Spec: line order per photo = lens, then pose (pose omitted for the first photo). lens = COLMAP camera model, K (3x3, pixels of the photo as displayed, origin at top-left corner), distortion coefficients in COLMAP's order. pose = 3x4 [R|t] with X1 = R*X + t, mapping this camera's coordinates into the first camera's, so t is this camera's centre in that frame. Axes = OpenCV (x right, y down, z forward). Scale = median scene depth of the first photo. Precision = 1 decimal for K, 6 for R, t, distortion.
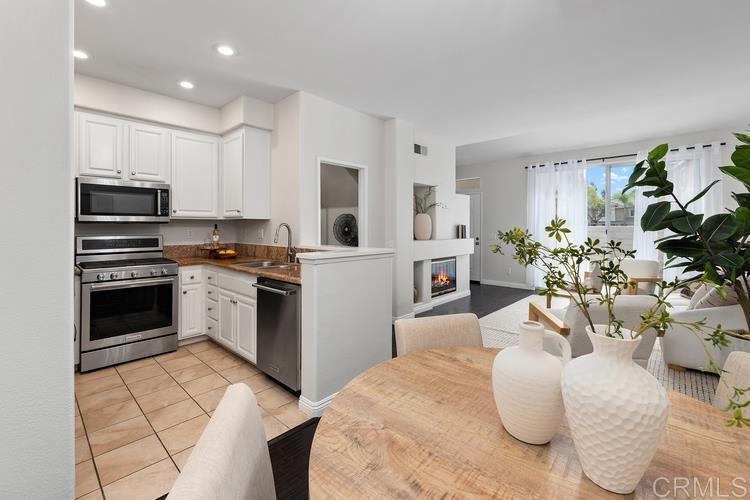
lens RADIAL K [[324.7, 0, 378.0], [0, 324.7, 227.4], [0, 0, 1]] dist [-0.009627, 0.000598]
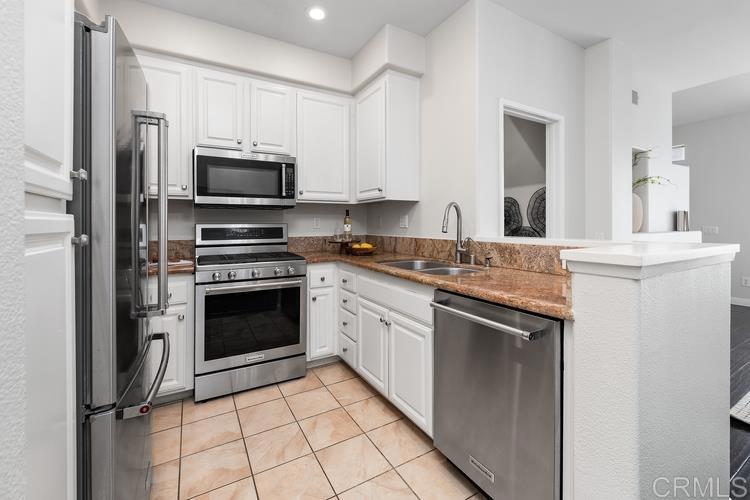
lens RADIAL K [[324.7, 0, 383.5], [0, 324.7, 222.6], [0, 0, 1]] dist [-0.009627, 0.000598]
pose [[0.959000, -0.004499, -0.283369, -0.220448], [0.003774, 0.999988, -0.003105, 0.026151], [0.283379, 0.001908, 0.959006, 0.311772]]
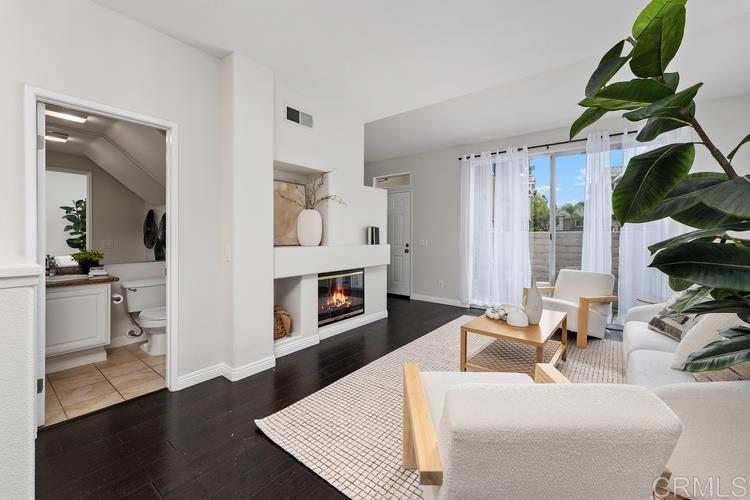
lens RADIAL K [[306.6, 0, 383.5], [0, 306.6, 234.0], [0, 0, 1]] dist [-0.001830, -0.000030]
pose [[0.994688, 0.006535, 0.102725, 0.331065], [-0.005996, 0.999967, -0.005560, 0.020834], [-0.102758, 0.004915, 0.994694, 0.438862]]
